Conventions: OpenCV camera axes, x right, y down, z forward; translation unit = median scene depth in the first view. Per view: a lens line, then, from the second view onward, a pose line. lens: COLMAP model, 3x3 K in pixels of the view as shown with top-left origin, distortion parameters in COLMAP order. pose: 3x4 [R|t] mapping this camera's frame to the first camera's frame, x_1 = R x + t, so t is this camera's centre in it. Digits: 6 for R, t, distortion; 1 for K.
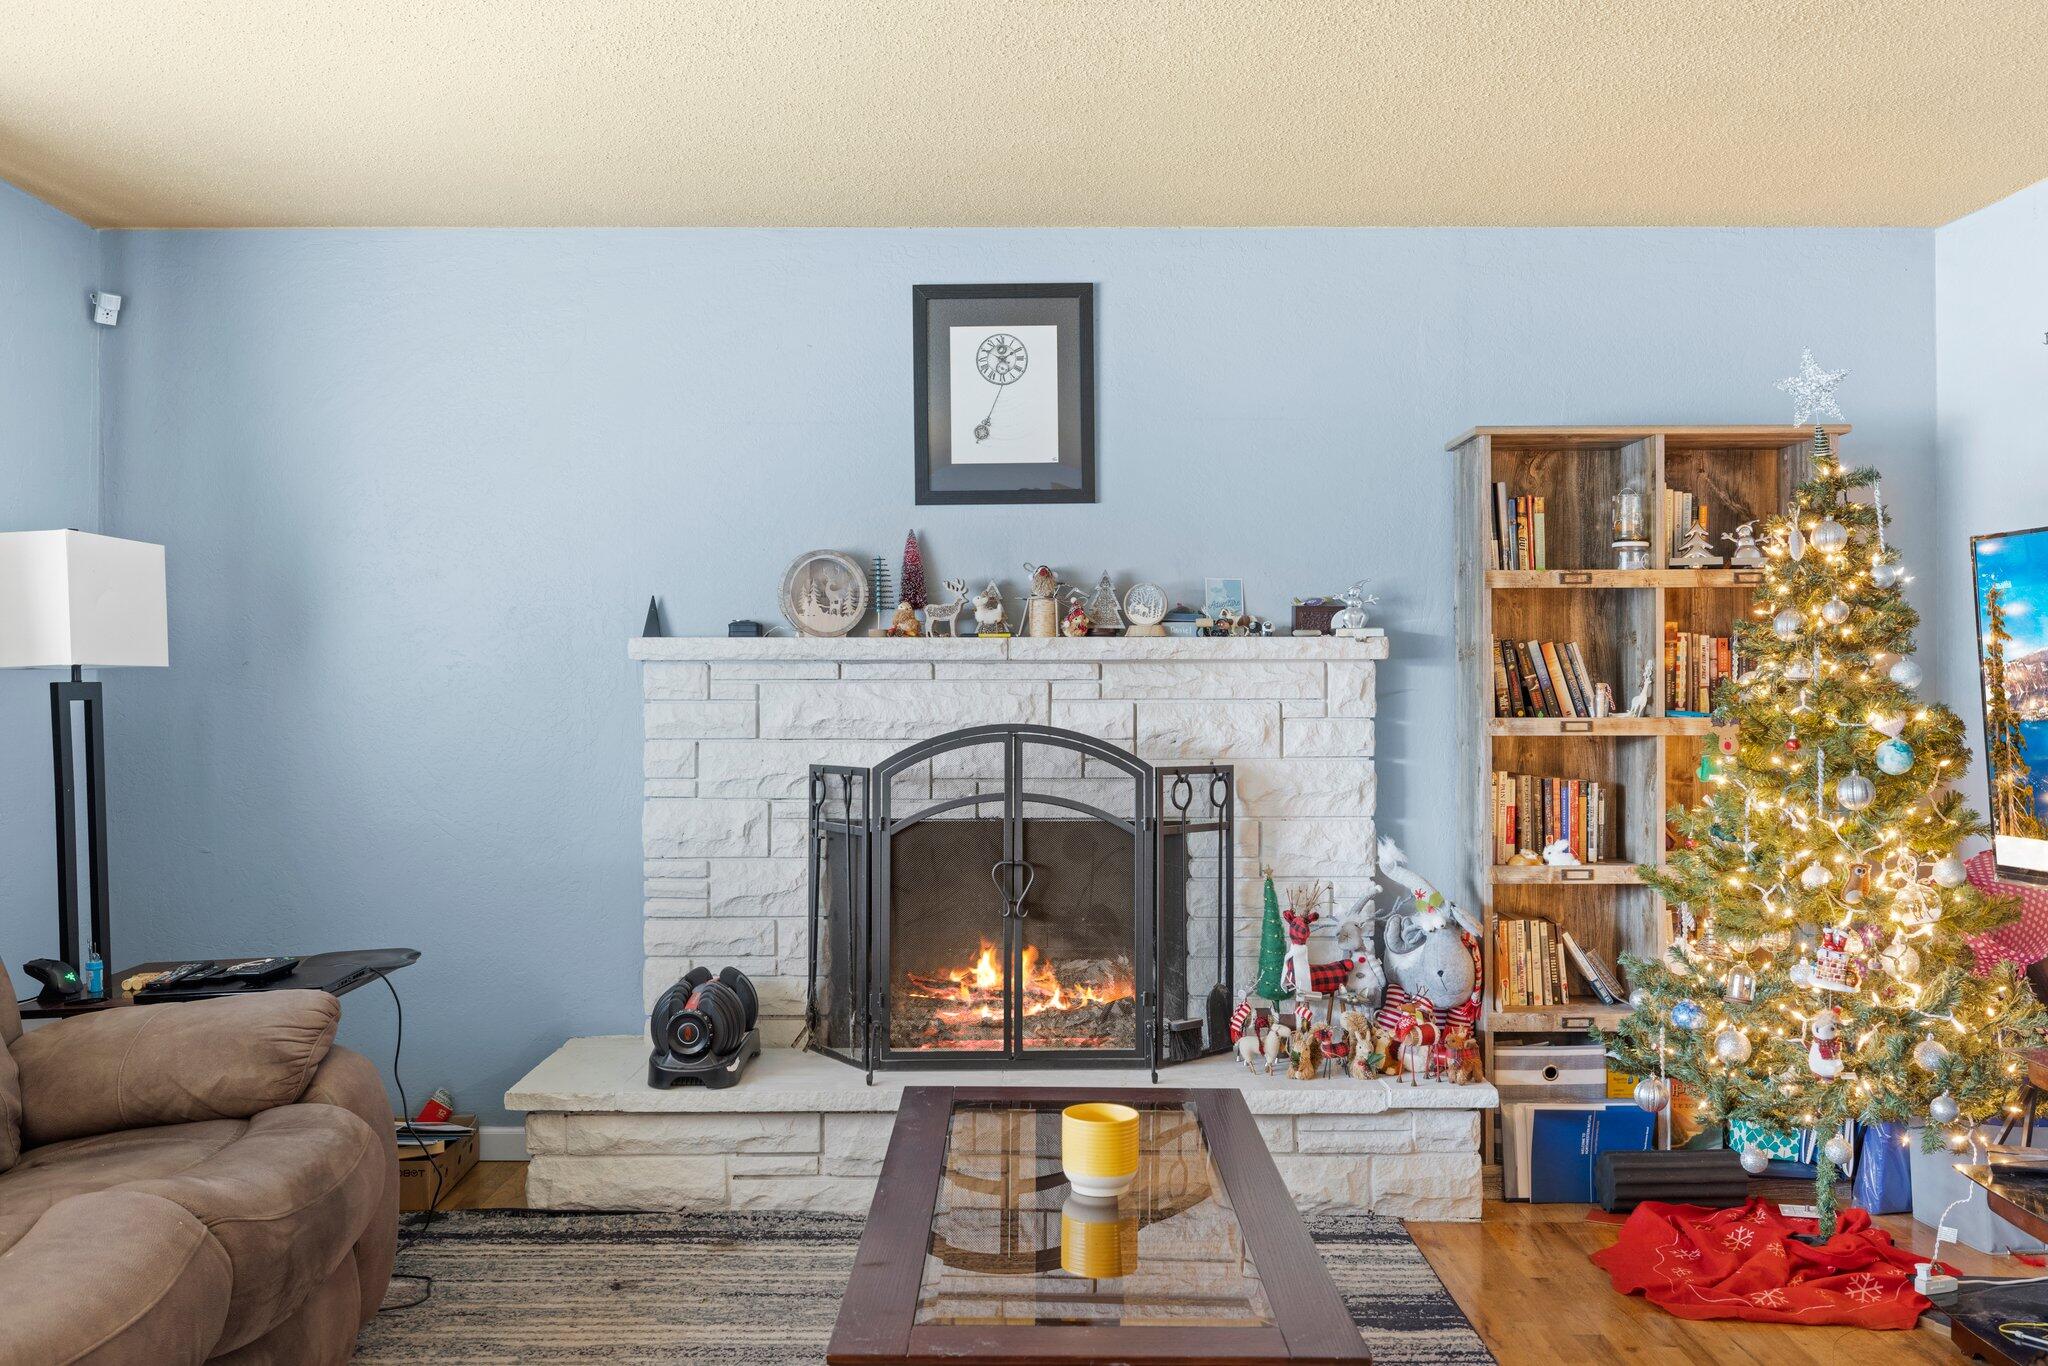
lens RADIAL K [[1708.4, 0, 1034.5], [0, 1708.4, 687.1], [0, 0, 1]] dist [-0.000673, -0.003471]
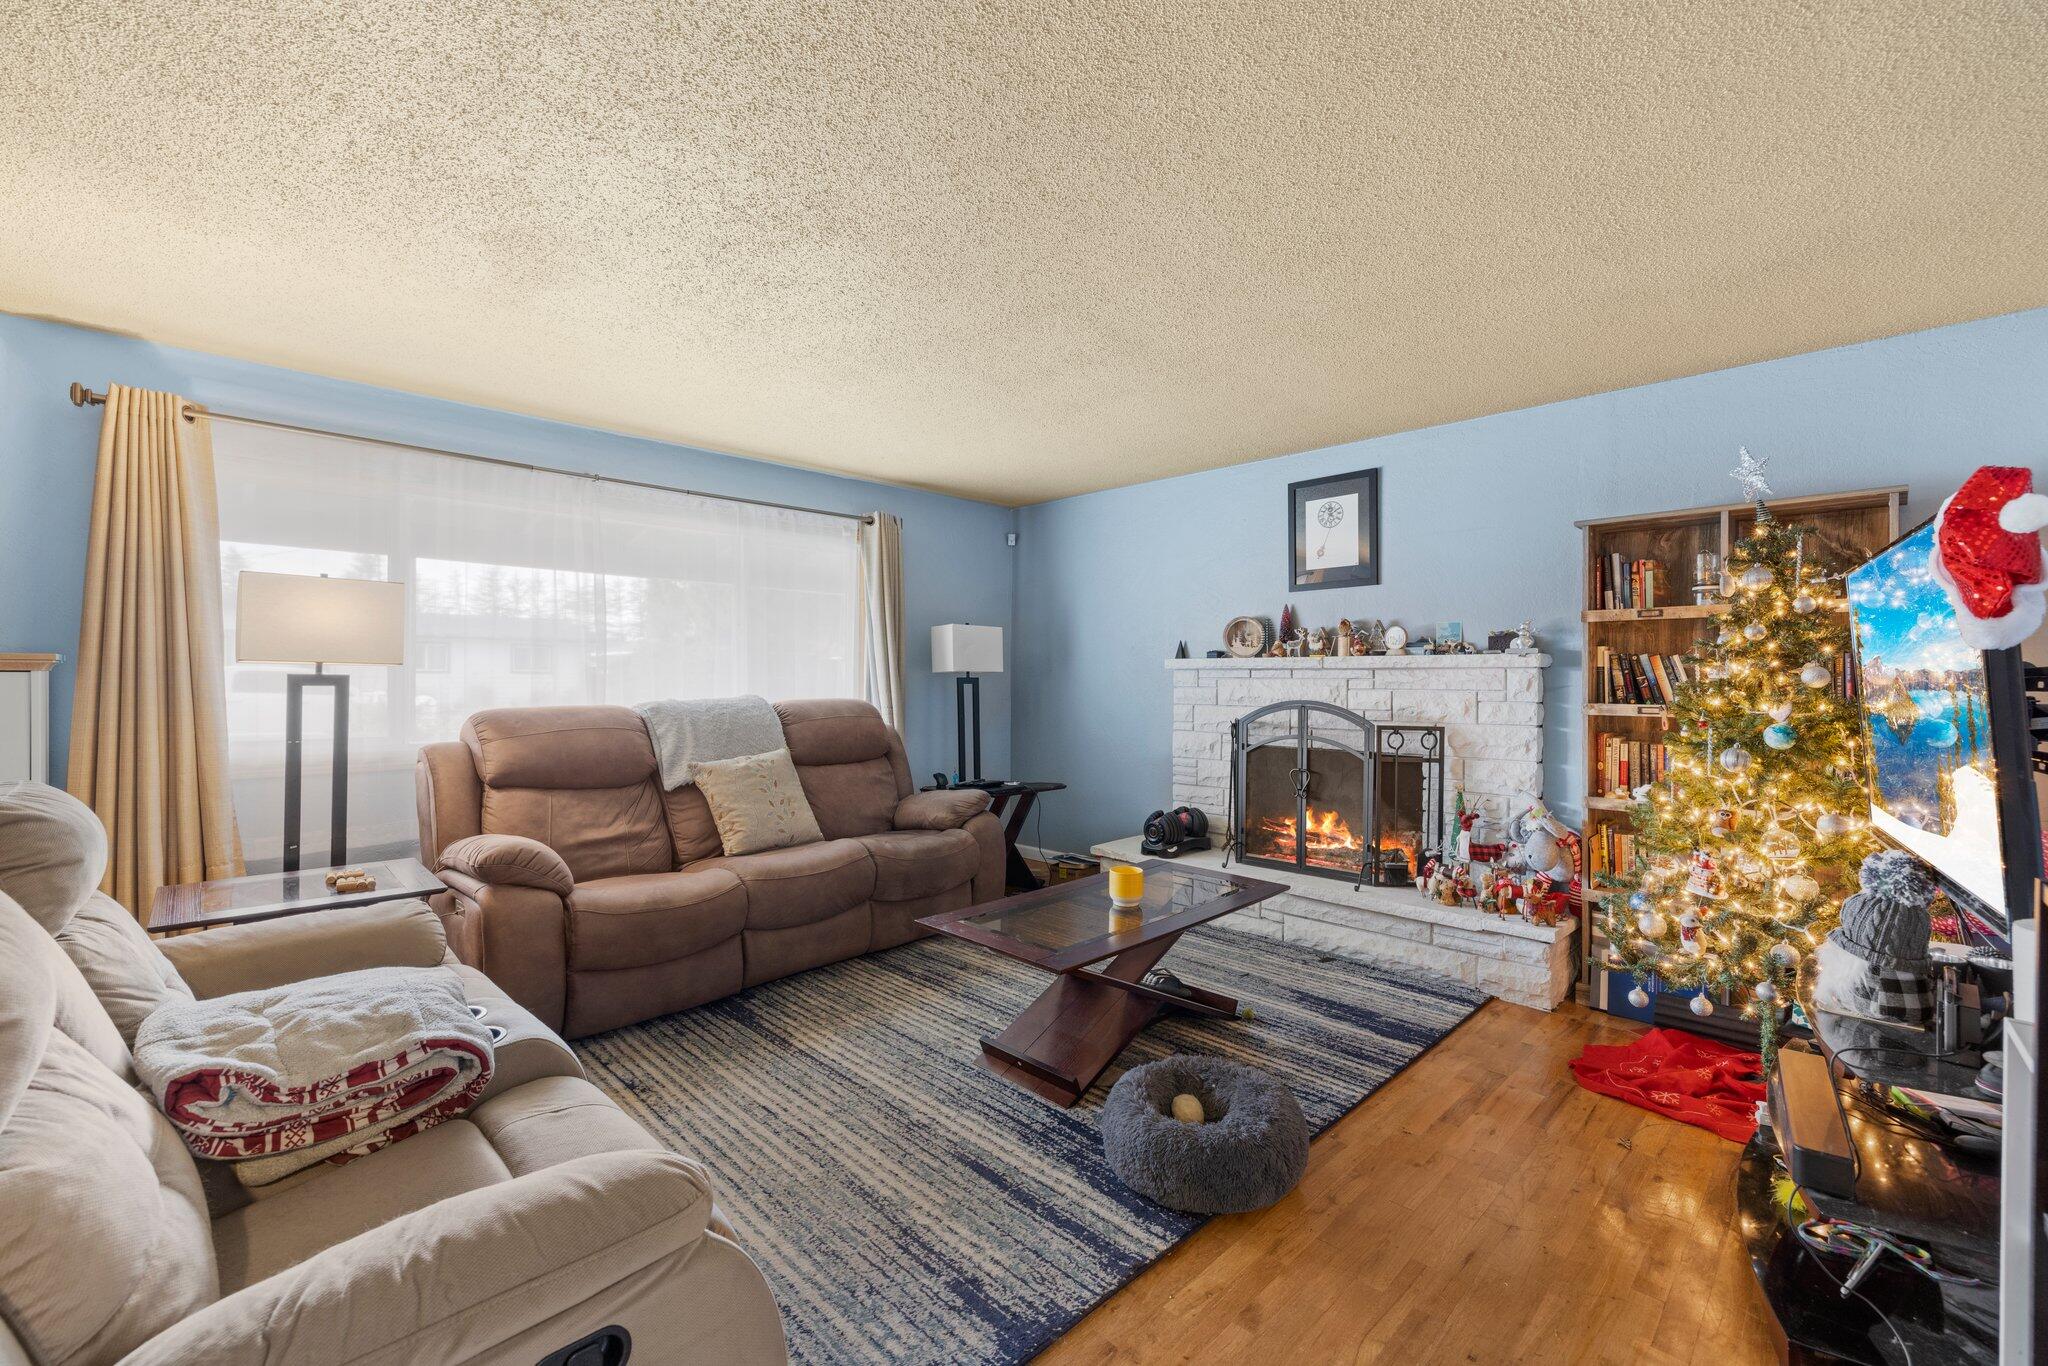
lens RADIAL K [[852.9, 0, 1031.4], [0, 852.9, 681.9], [0, 0, 1]] dist [0.000260, -0.000144]
pose [[0.708294, 0.007301, -0.705879, 0.457639], [-0.007139, 0.999969, 0.003179, -0.000849], [0.705881, 0.002788, 0.708325, 0.070482]]
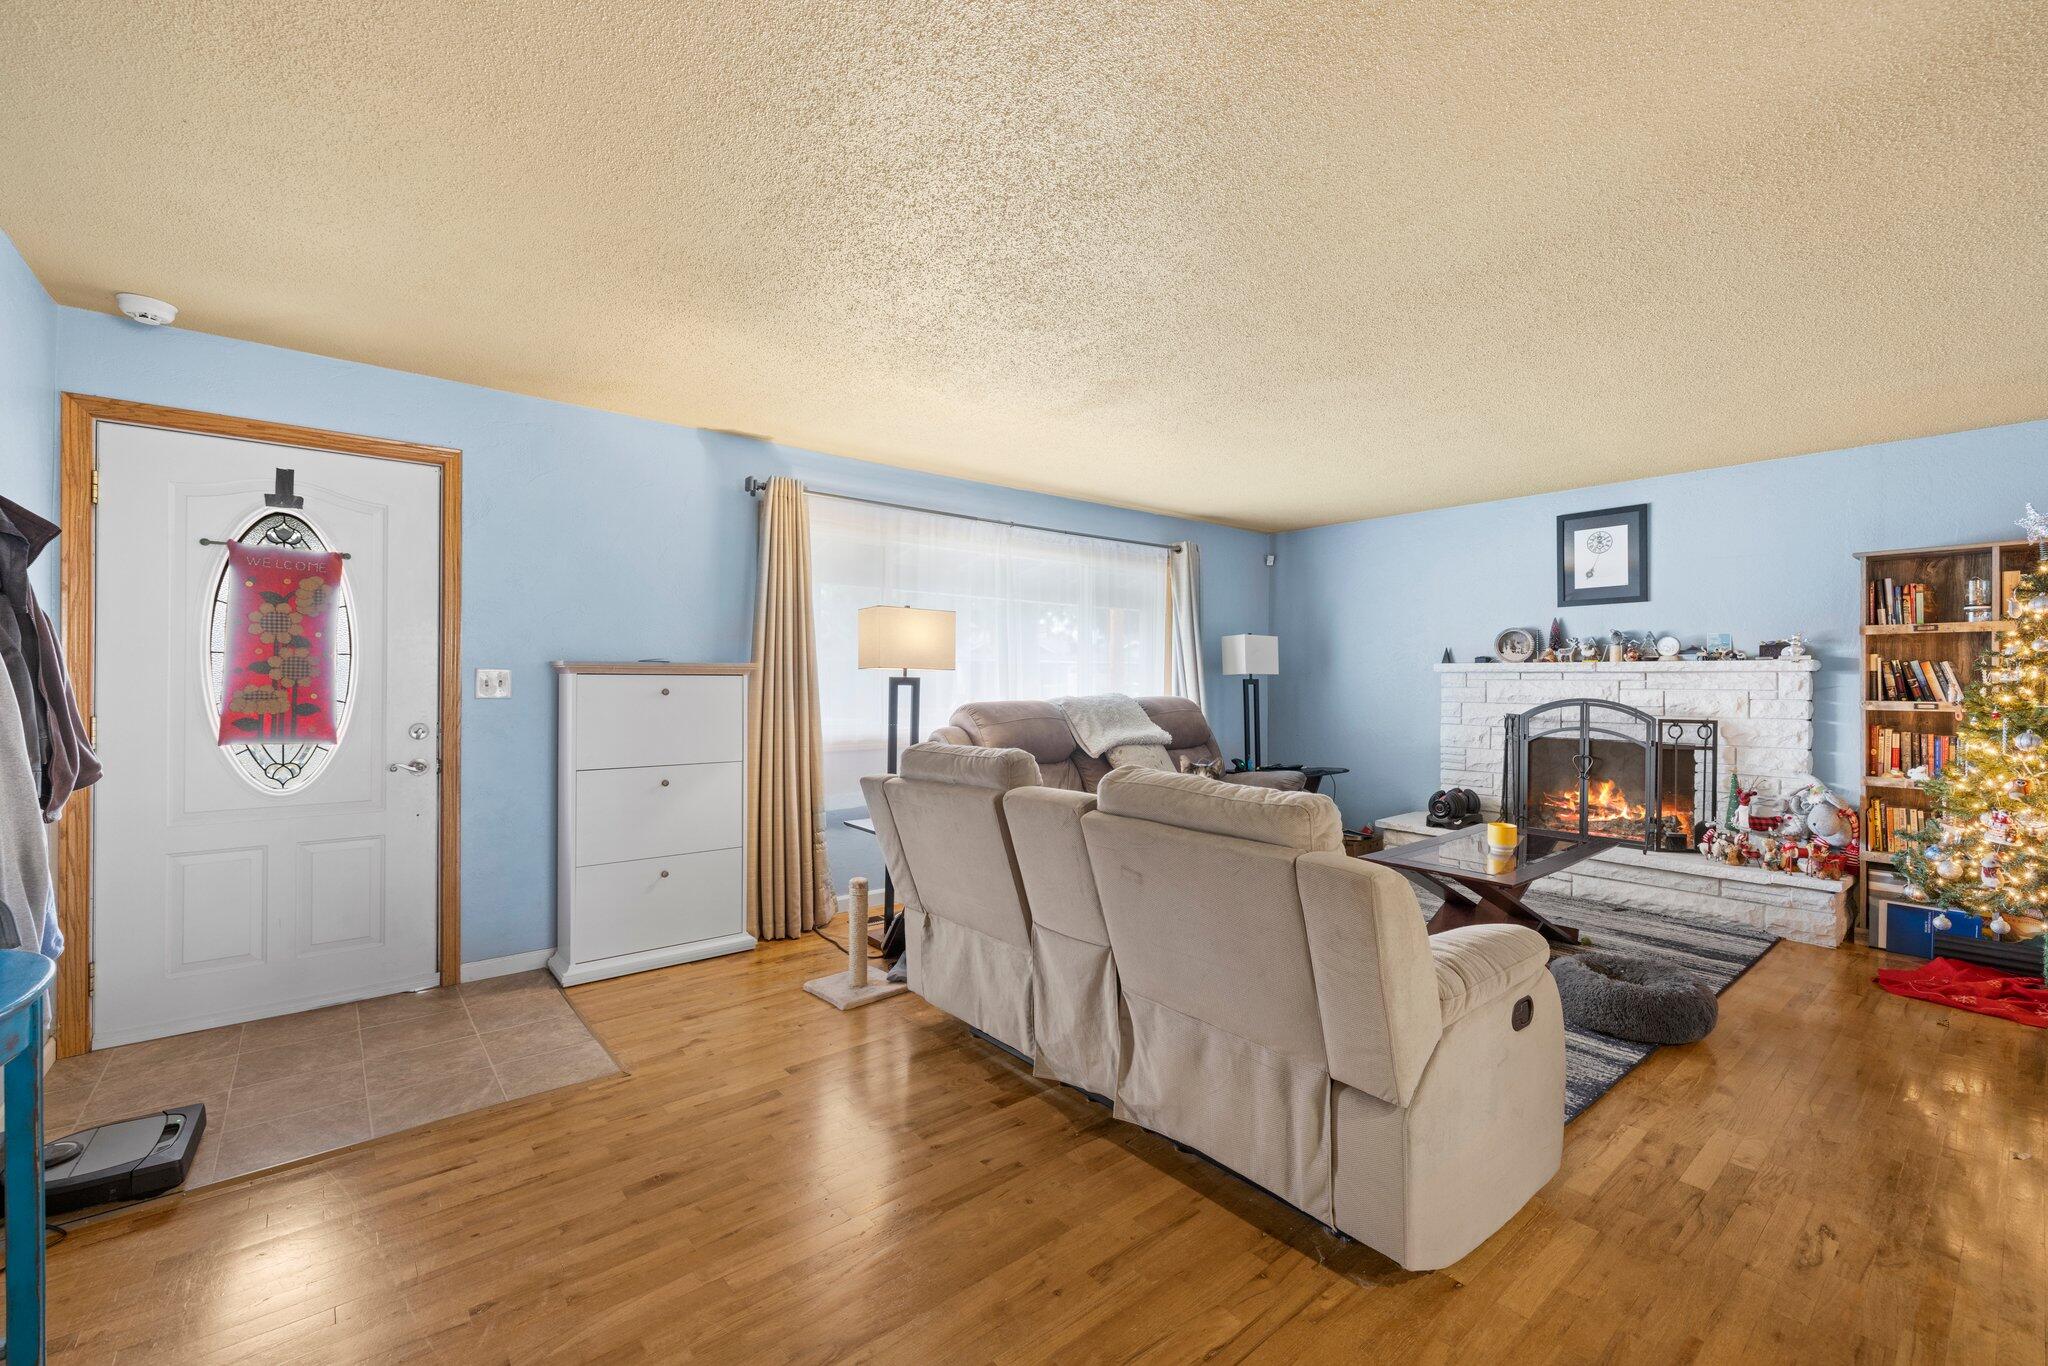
lens RADIAL K [[852.9, 0, 1029.9], [0, 852.9, 680.9], [0, 0, 1]] dist [0.000260, -0.000144]
pose [[0.640257, 0.006254, -0.768135, 0.402434], [-0.007436, 0.999970, 0.001944, 0.000441], [0.768125, 0.004468, 0.640285, -0.362635]]
